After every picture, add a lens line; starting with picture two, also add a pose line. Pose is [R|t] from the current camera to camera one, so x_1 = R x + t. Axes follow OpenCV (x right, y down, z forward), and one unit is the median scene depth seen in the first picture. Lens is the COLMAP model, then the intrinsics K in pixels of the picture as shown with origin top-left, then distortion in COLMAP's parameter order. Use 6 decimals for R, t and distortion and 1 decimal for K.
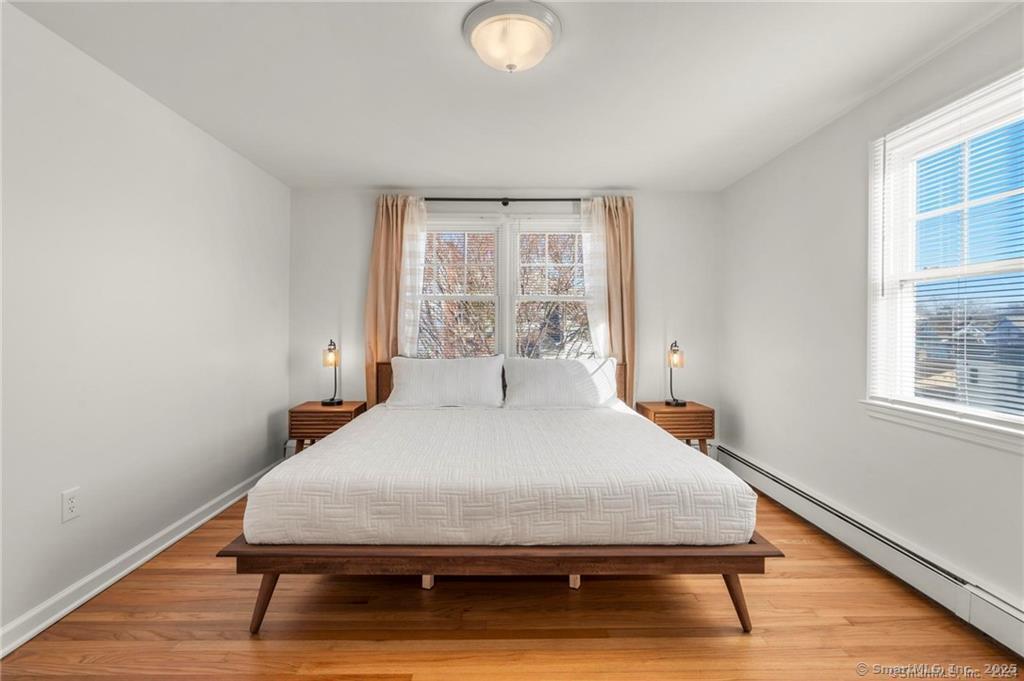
lens RADIAL K [[474.5, 0, 508.8], [0, 474.5, 321.3], [0, 0, 1]] dist [-0.000552, 0.000201]
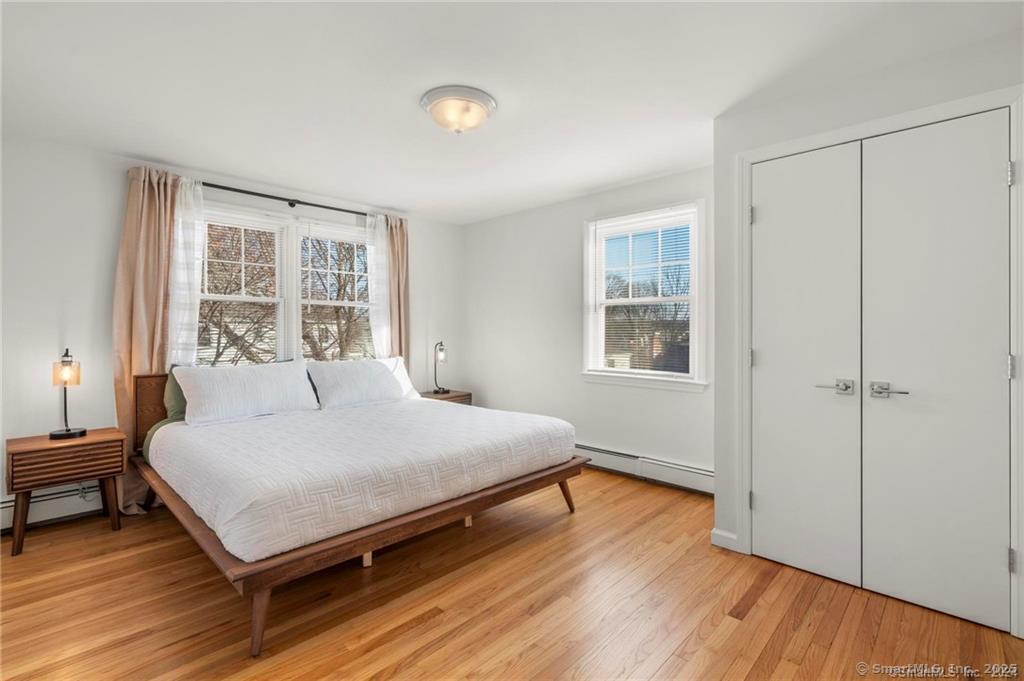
lens RADIAL K [[472.2, 0, 510.0], [0, 472.2, 326.5], [0, 0, 1]] dist [-0.003218, 0.000492]
pose [[0.704214, 0.002654, 0.709983, -0.404619], [-0.004065, 0.999992, 0.000294, 0.001052], [-0.709976, -0.003093, 0.704219, -0.006097]]
